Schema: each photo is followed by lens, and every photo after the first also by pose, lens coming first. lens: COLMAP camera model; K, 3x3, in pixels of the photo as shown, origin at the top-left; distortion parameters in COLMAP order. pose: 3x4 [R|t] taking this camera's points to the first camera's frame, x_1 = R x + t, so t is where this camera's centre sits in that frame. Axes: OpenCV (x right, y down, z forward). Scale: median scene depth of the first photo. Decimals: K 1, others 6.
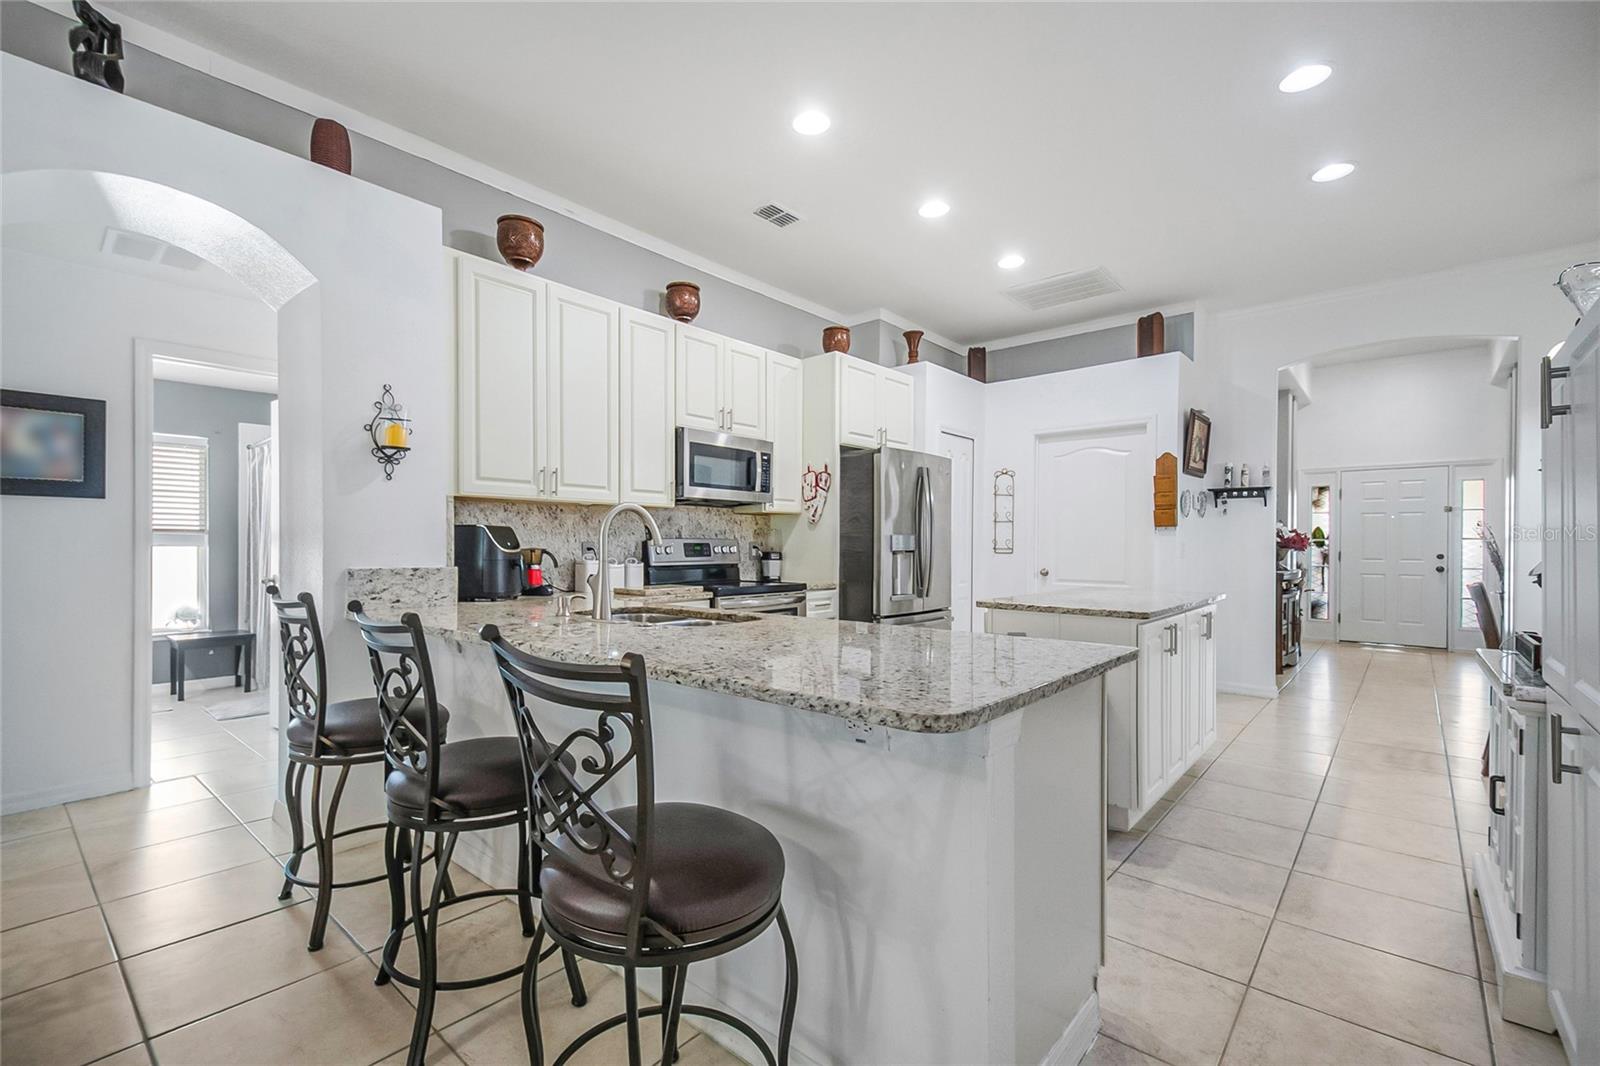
lens RADIAL K [[701.3, 0, 798.1], [0, 701.3, 549.7], [0, 0, 1]] dist [-0.003969, -0.002486]
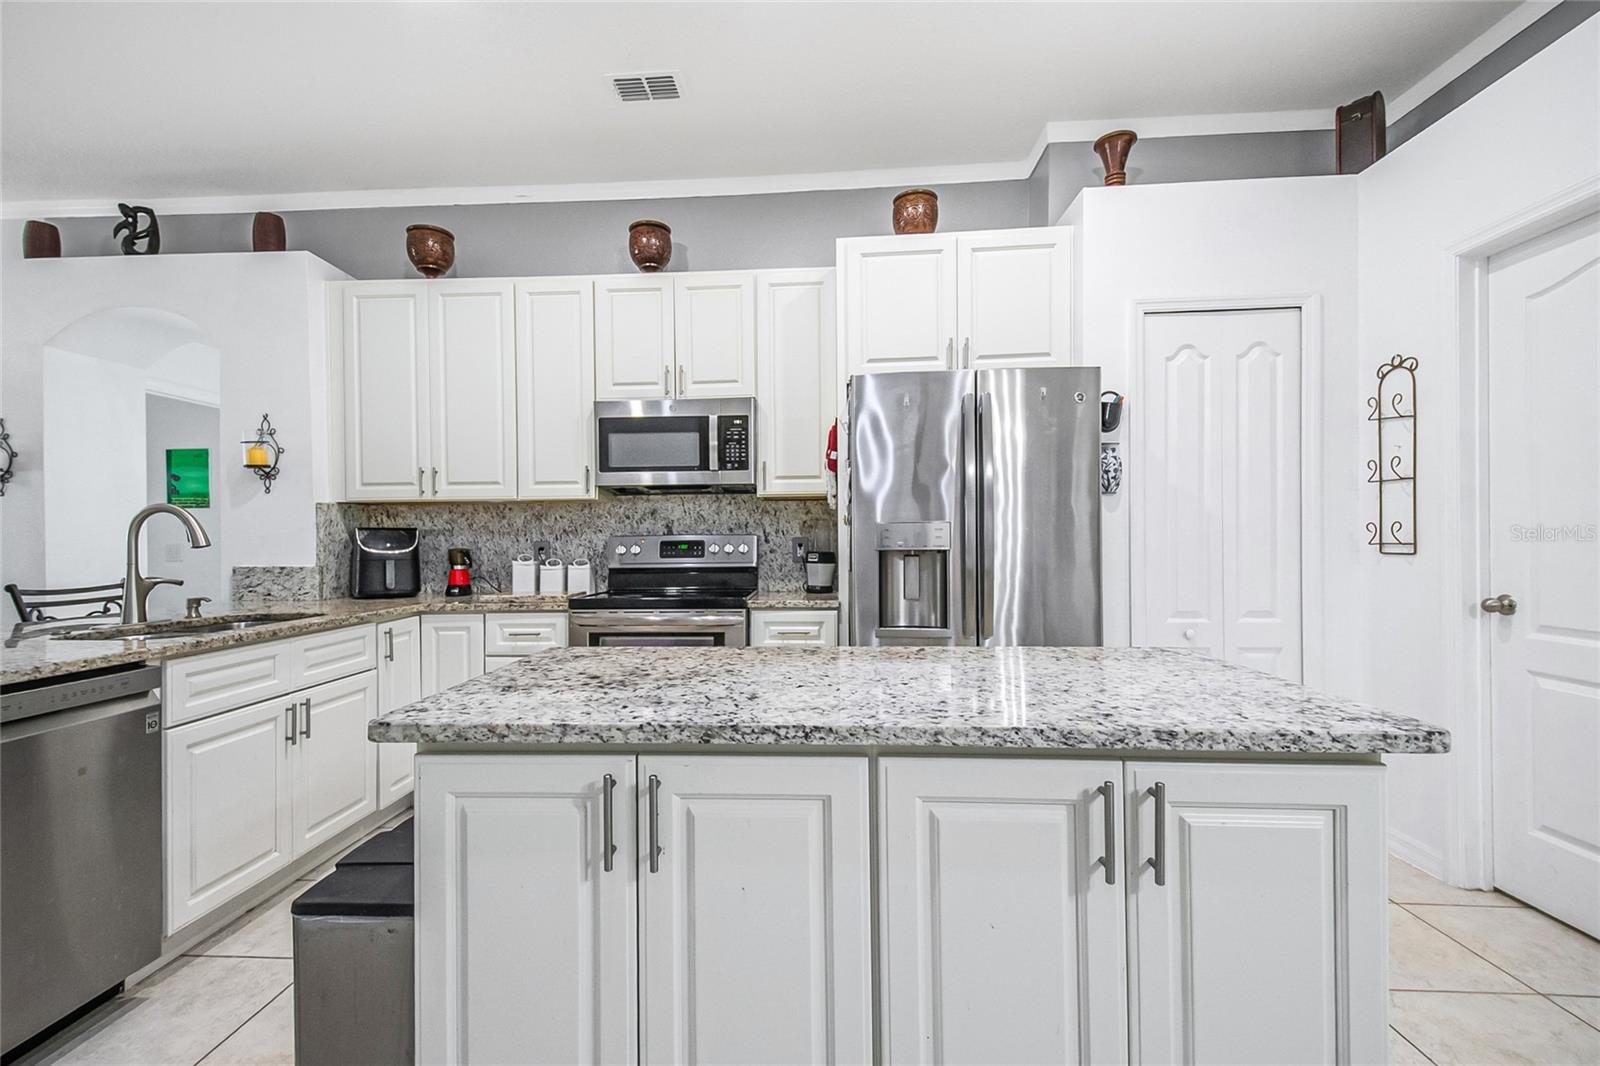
lens RADIAL K [[701.3, 0, 803.7], [0, 701.3, 544.7], [0, 0, 1]] dist [-0.003969, -0.002486]
pose [[0.596476, -0.012025, -0.802541, 0.552713], [0.004271, 0.999921, -0.011807, 0.004730], [0.802620, 0.003615, 0.596480, 0.602336]]
